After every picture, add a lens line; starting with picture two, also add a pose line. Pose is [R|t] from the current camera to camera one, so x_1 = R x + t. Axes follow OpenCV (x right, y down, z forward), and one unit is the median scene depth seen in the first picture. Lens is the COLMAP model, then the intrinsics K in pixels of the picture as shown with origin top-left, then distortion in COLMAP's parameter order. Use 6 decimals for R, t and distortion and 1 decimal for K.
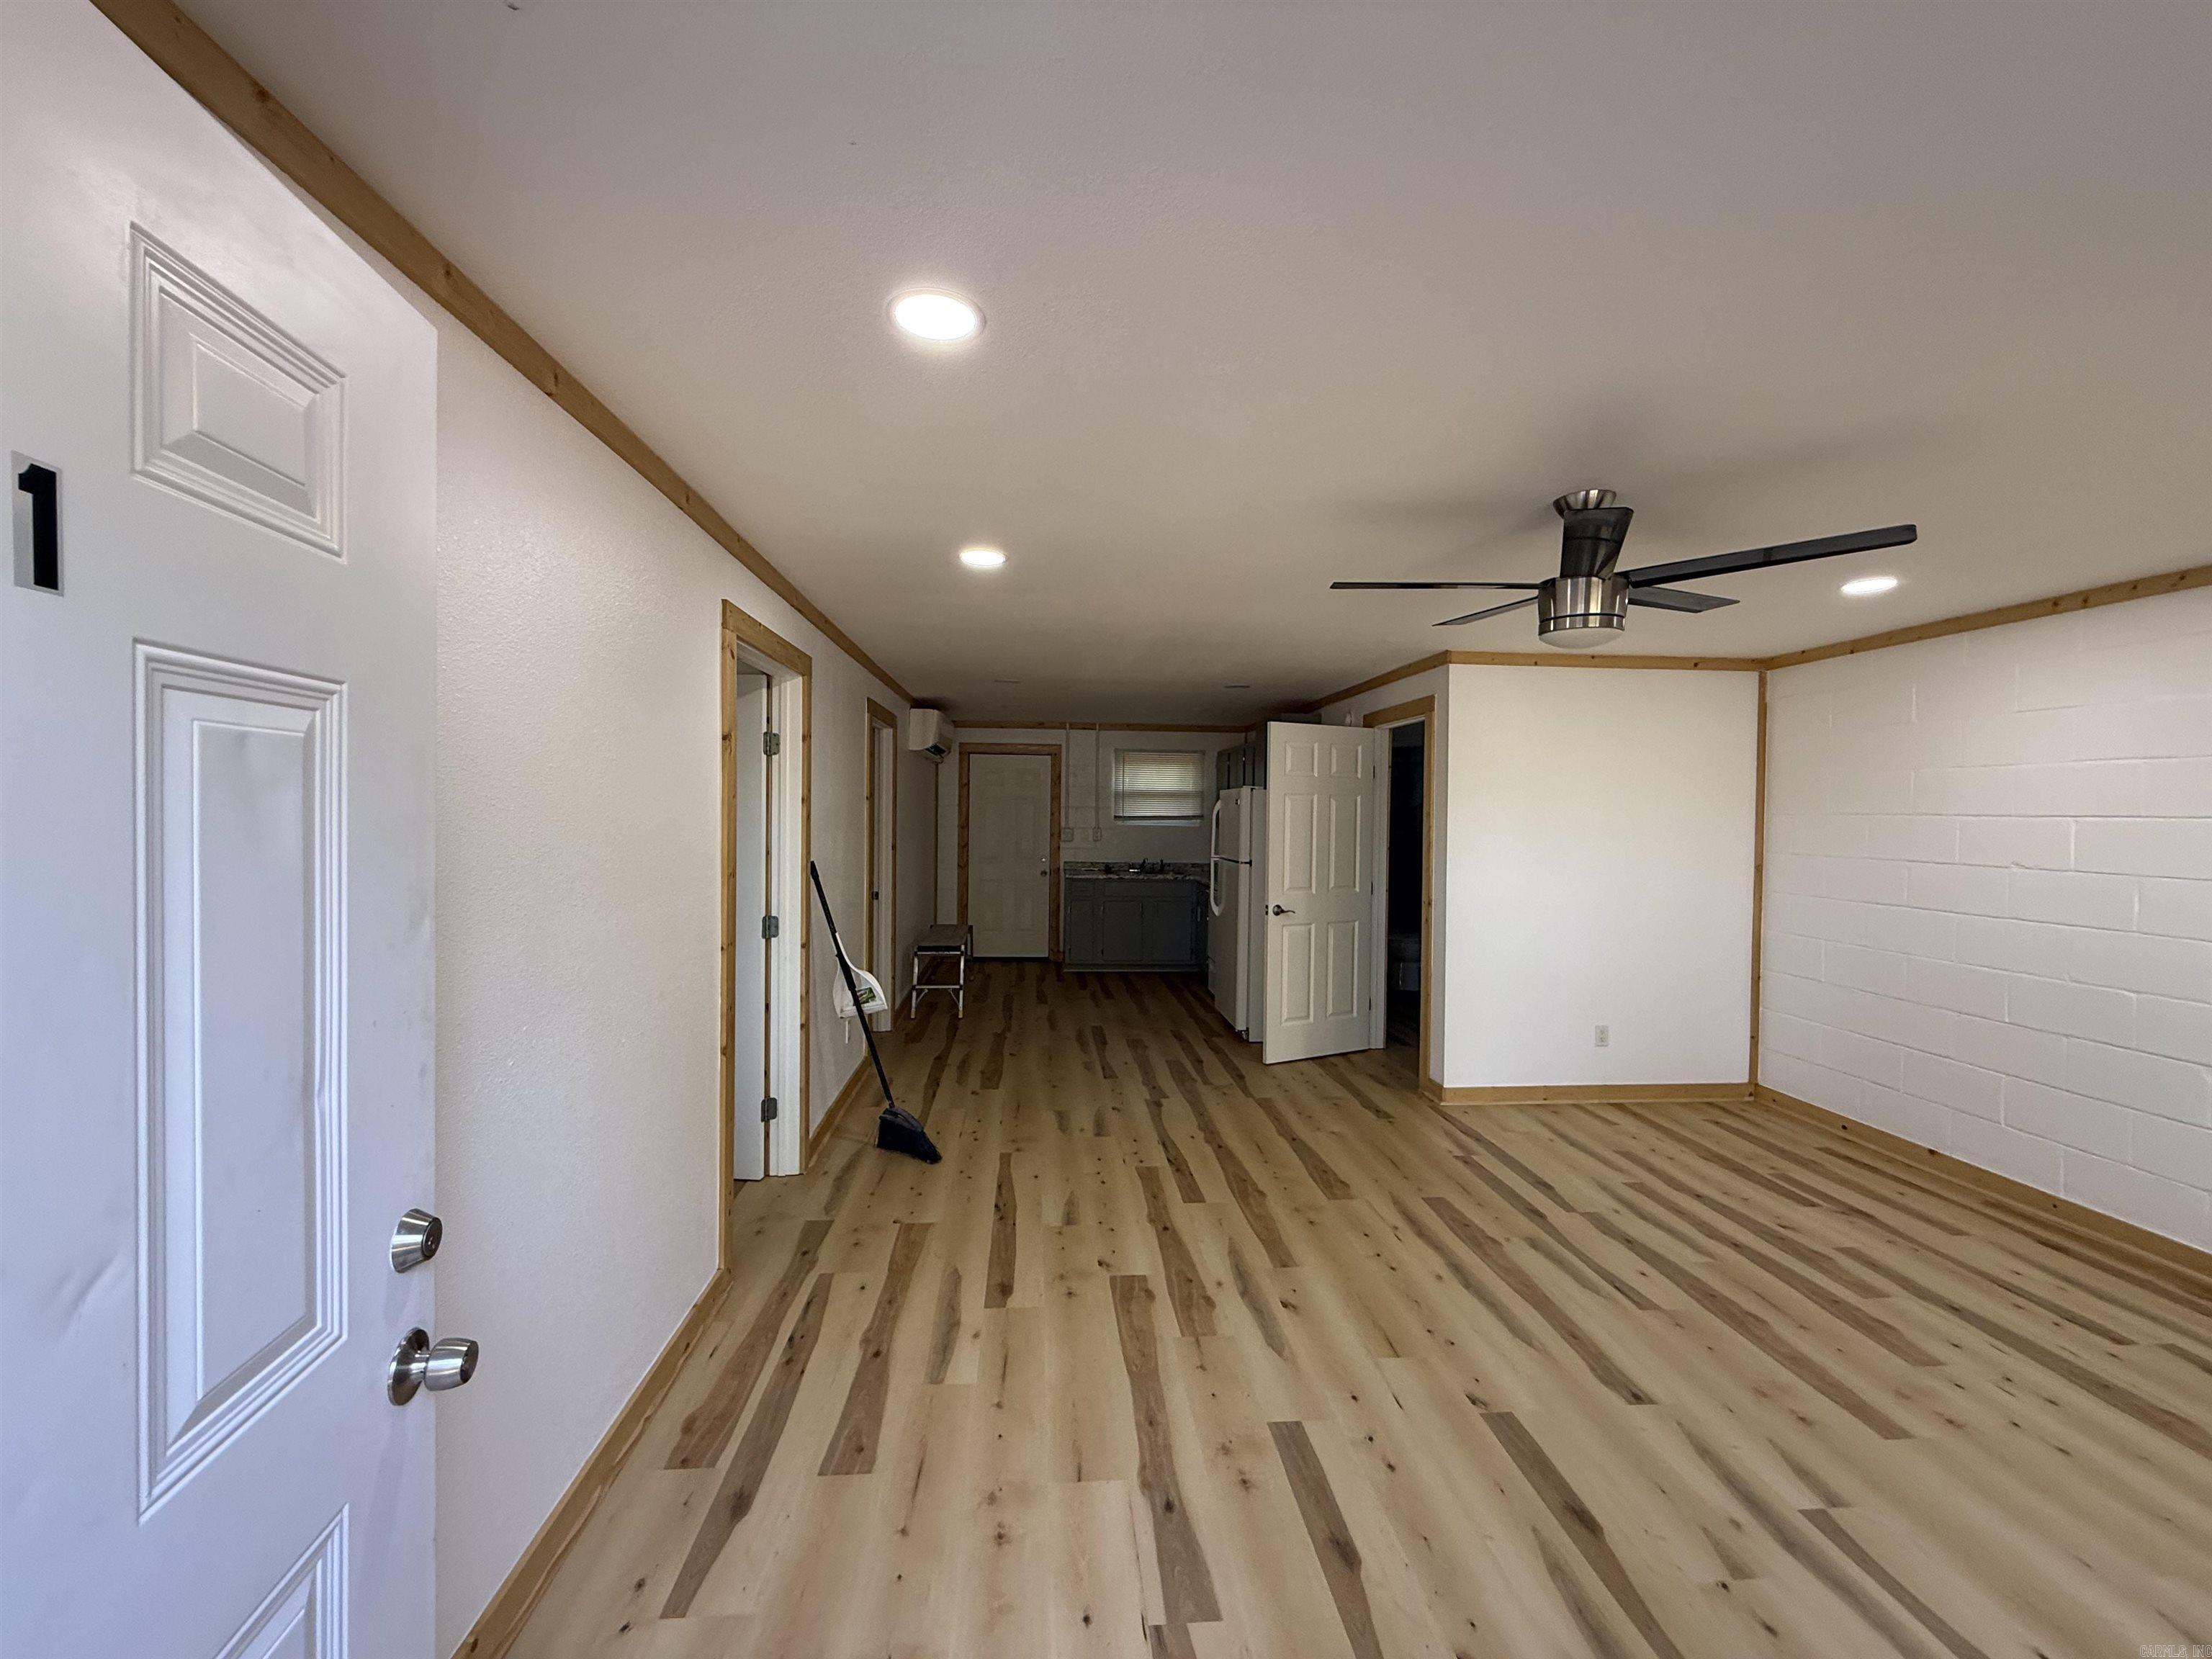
lens RADIAL K [[891.4, 0, 1106.0], [0, 891.4, 829.5], [0, 0, 1]] dist [0.016747, 0.000028]
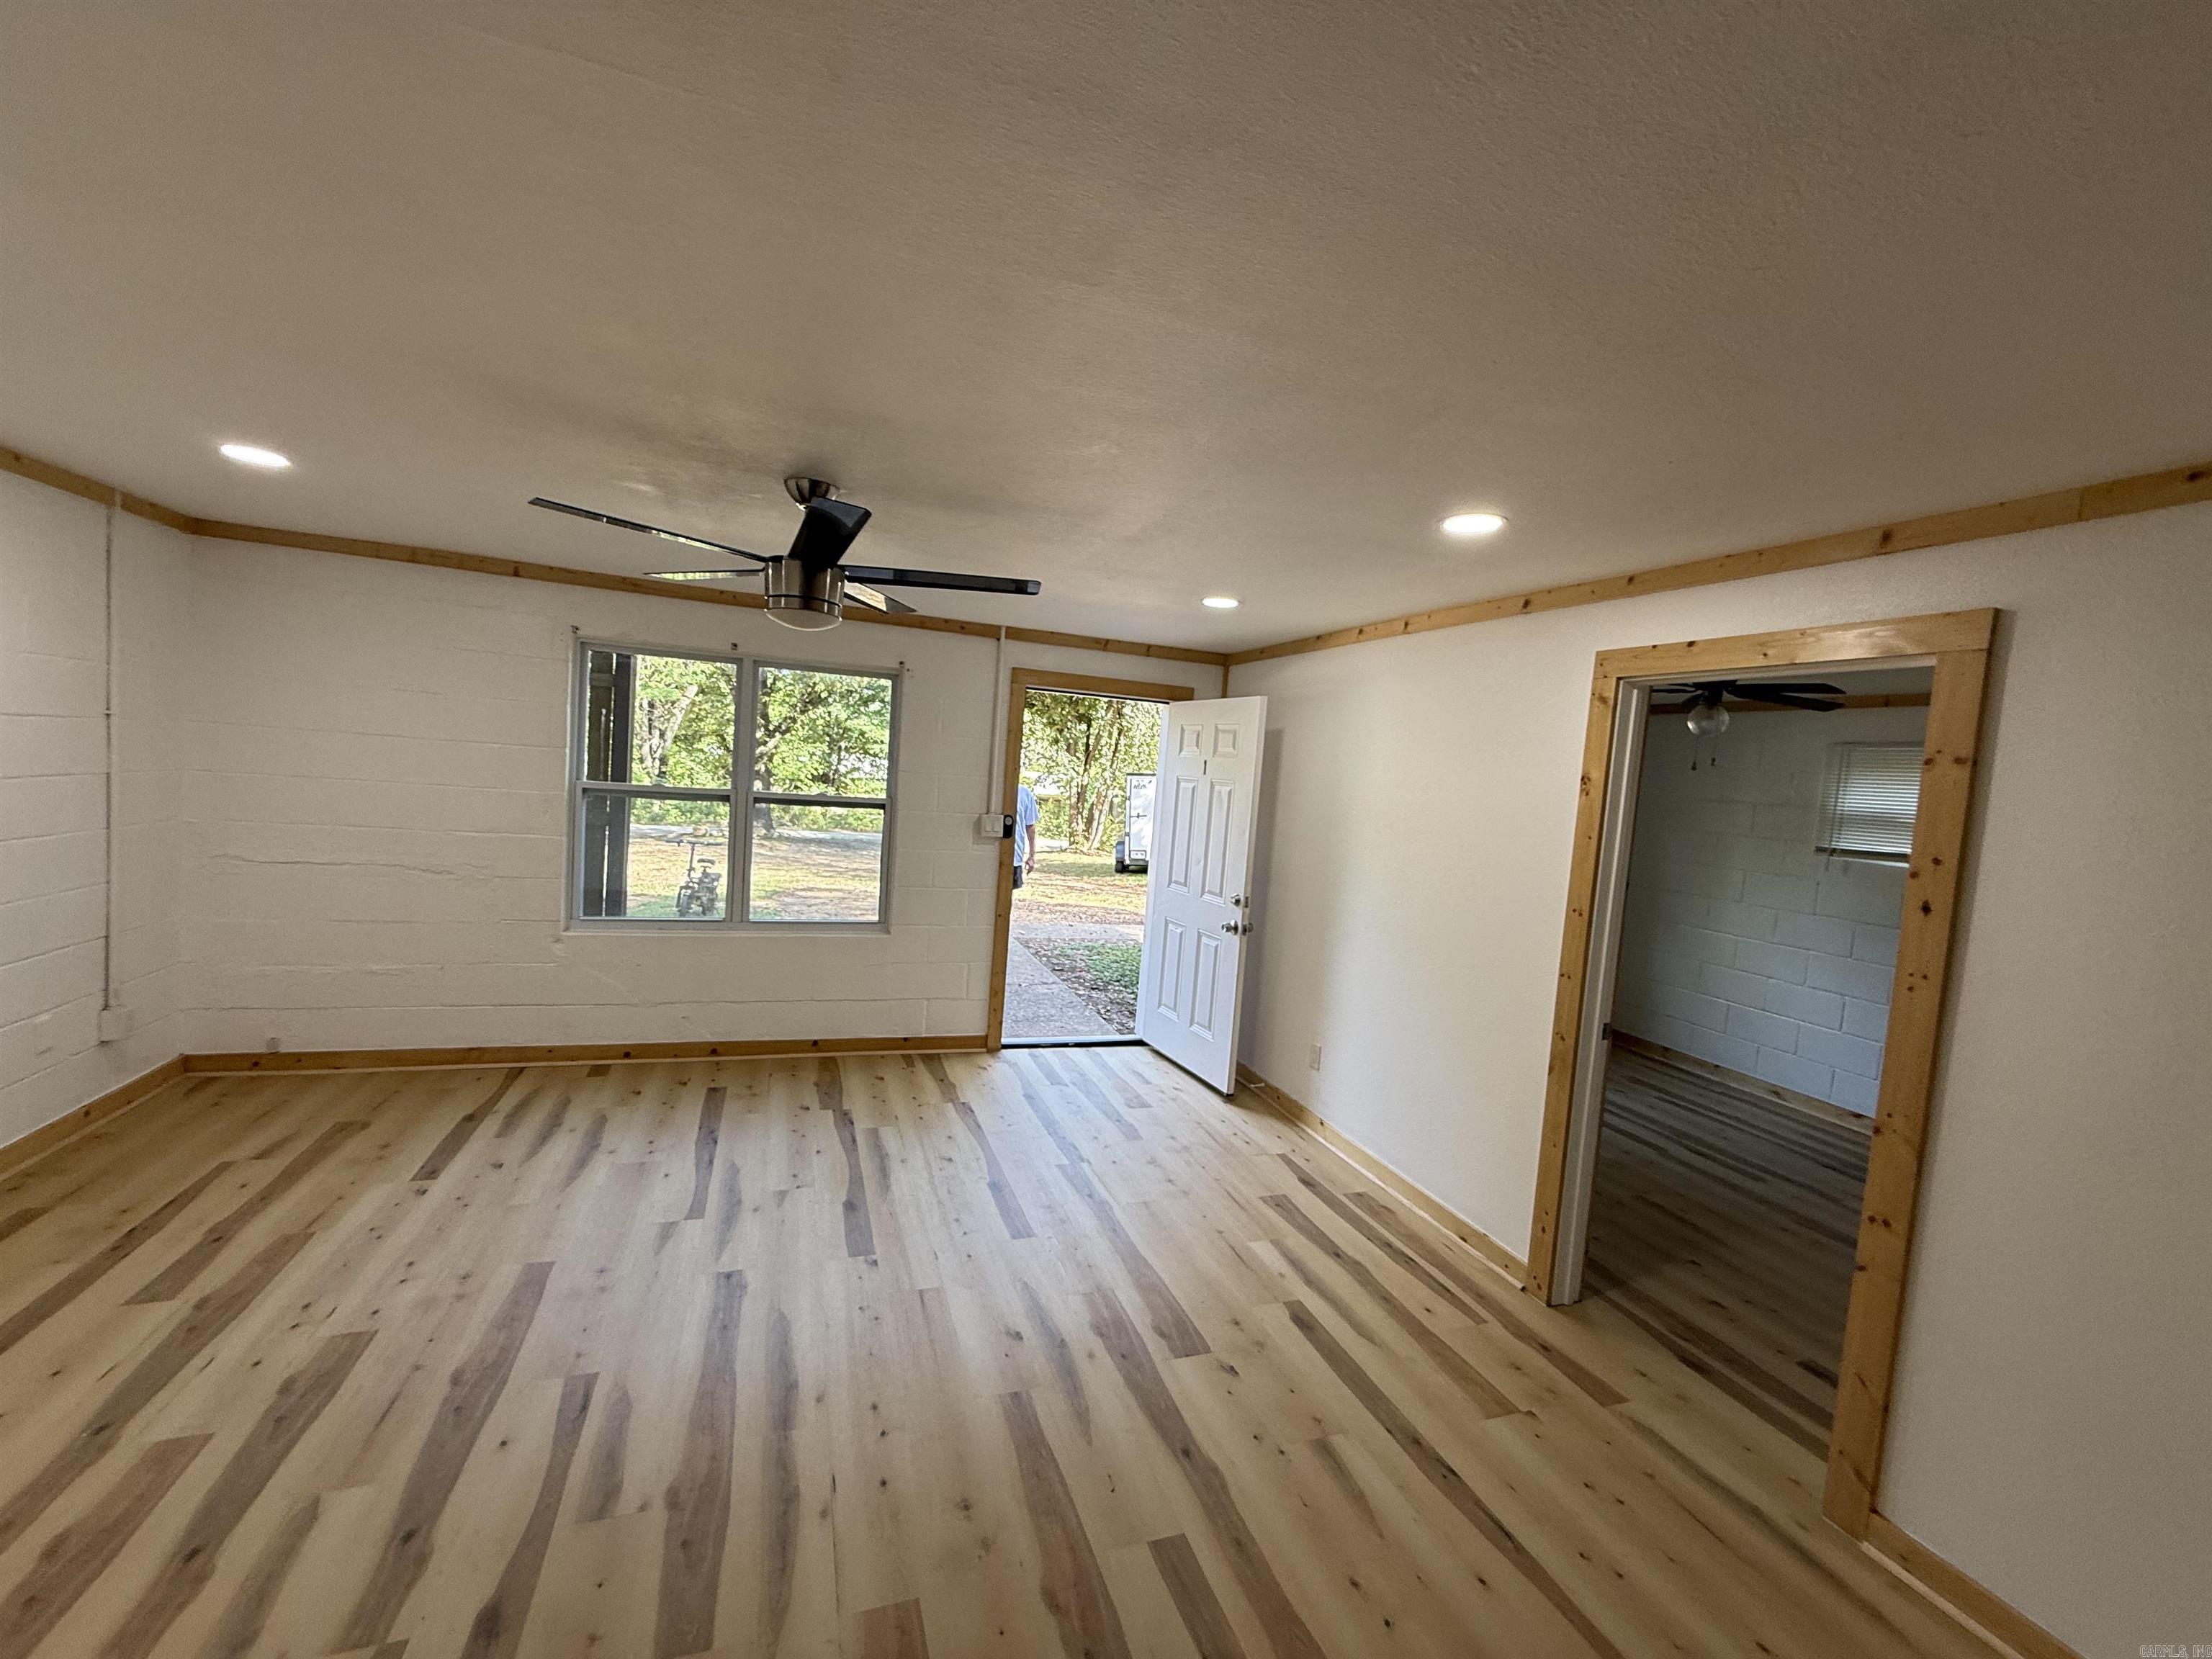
lens RADIAL K [[899.8, 0, 1110.9], [0, 899.8, 824.4], [0, 0, 1]] dist [0.003501, -0.000055]
pose [[-0.959894, -0.073205, -0.270639, 0.257215], [-0.098685, 0.991755, 0.081753, -0.055376], [0.262423, 0.105182, -0.959203, 1.199298]]
